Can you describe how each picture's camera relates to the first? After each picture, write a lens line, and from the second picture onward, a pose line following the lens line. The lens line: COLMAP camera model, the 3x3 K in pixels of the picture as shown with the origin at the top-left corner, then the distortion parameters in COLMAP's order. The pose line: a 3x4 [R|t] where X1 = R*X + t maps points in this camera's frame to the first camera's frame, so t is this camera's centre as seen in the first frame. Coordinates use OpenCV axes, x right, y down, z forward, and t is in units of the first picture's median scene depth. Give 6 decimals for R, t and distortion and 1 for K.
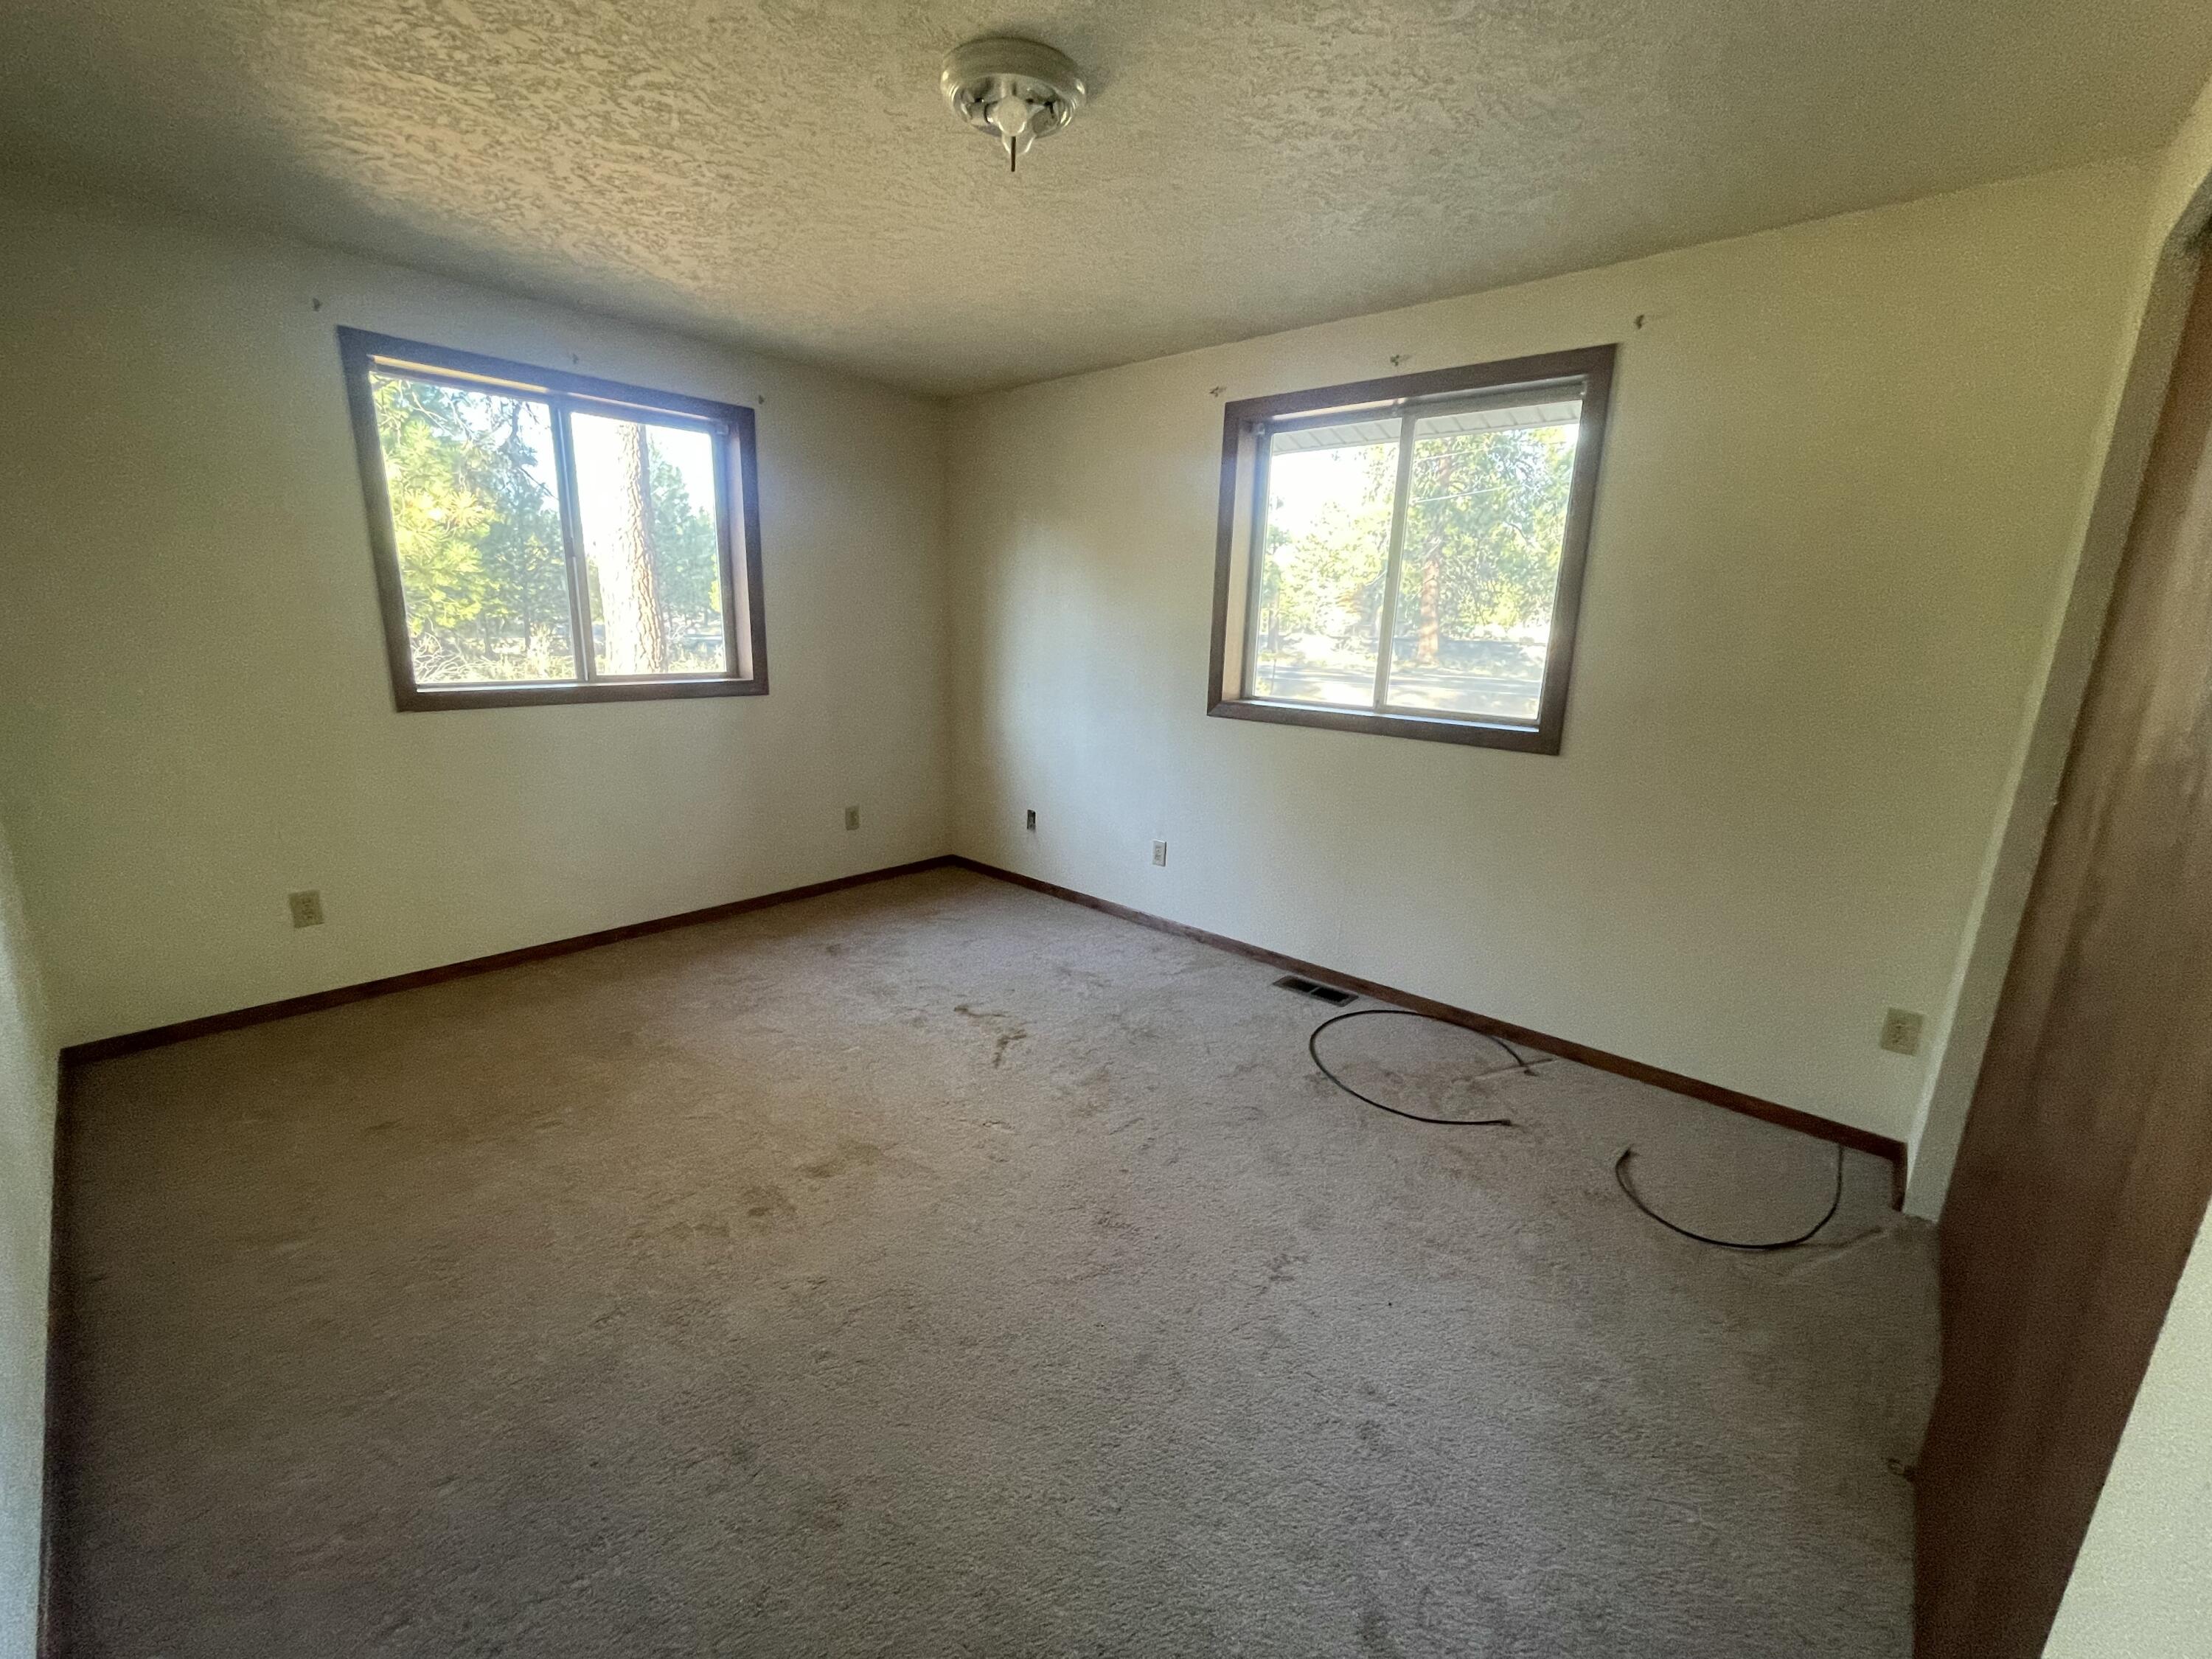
lens RADIAL K [[896.5, 0, 1101.8], [0, 896.5, 829.5], [0, 0, 1]] dist [-0.001154, -0.000175]
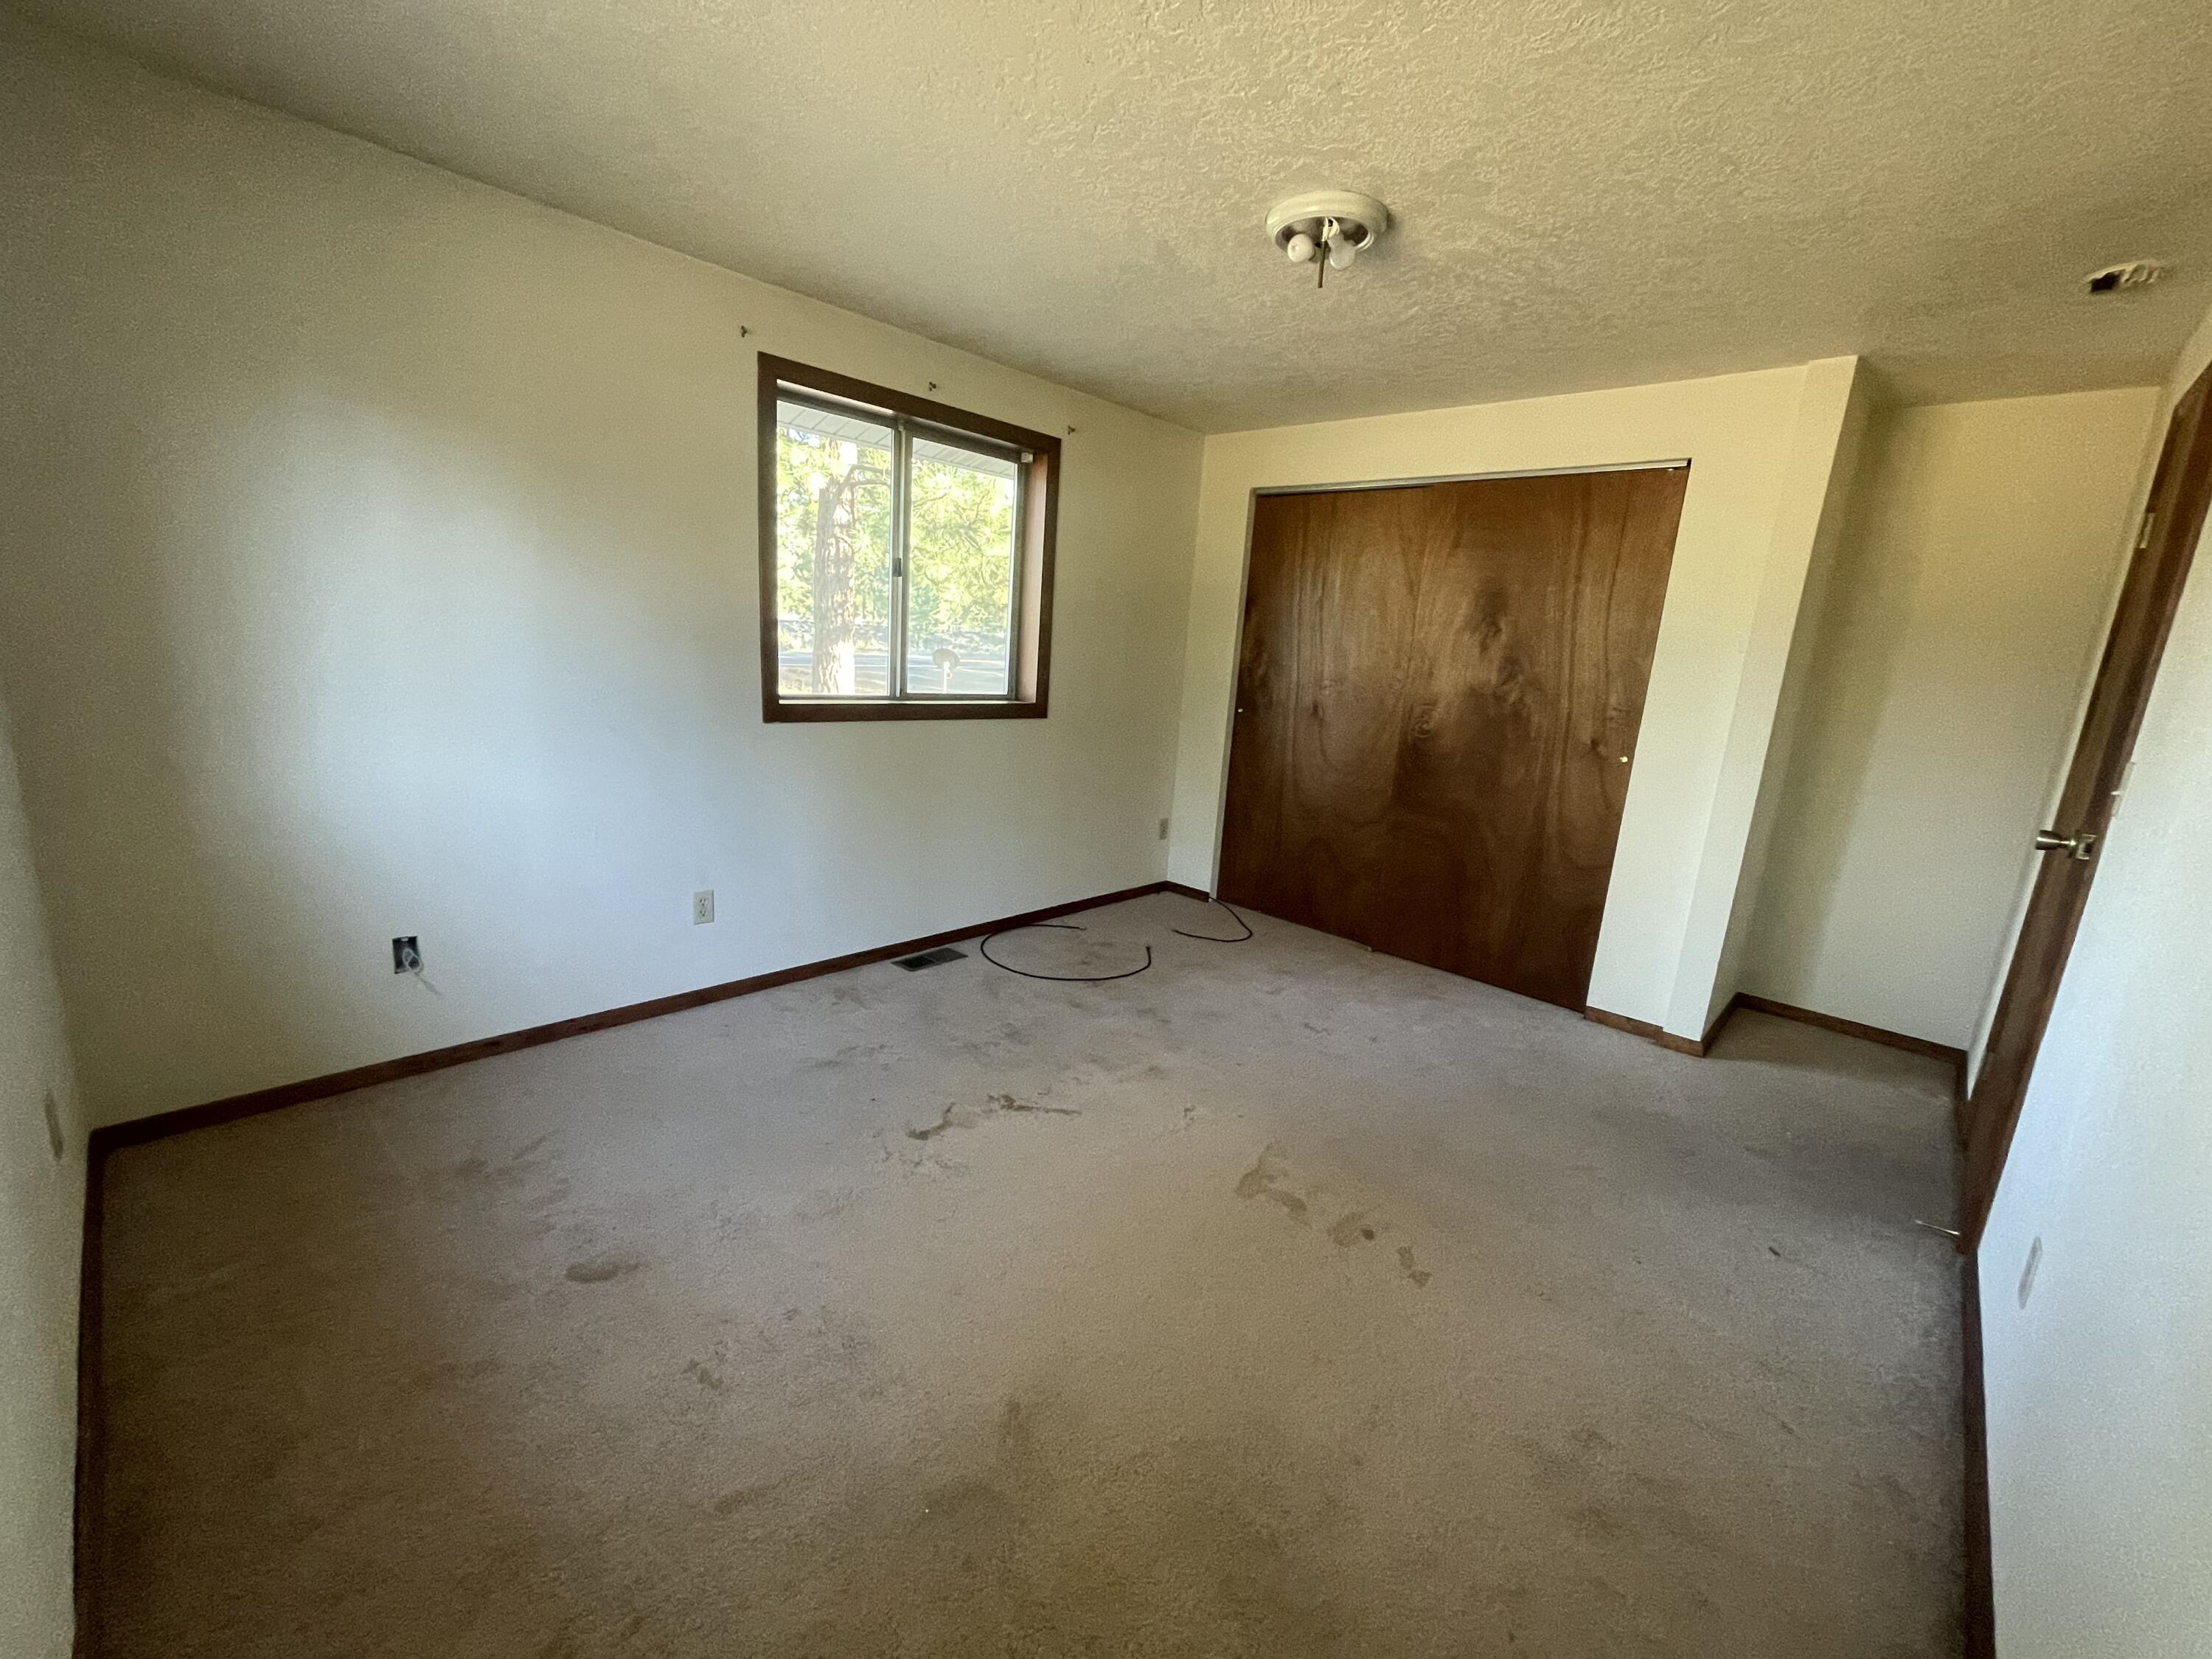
lens RADIAL K [[896.5, 0, 1101.8], [0, 896.5, 829.5], [0, 0, 1]] dist [-0.001154, -0.000175]
pose [[0.024030, -0.238410, 0.970867, -0.798102], [0.158724, 0.959739, 0.231749, -0.196217], [-0.987030, 0.148531, 0.060904, 0.722844]]
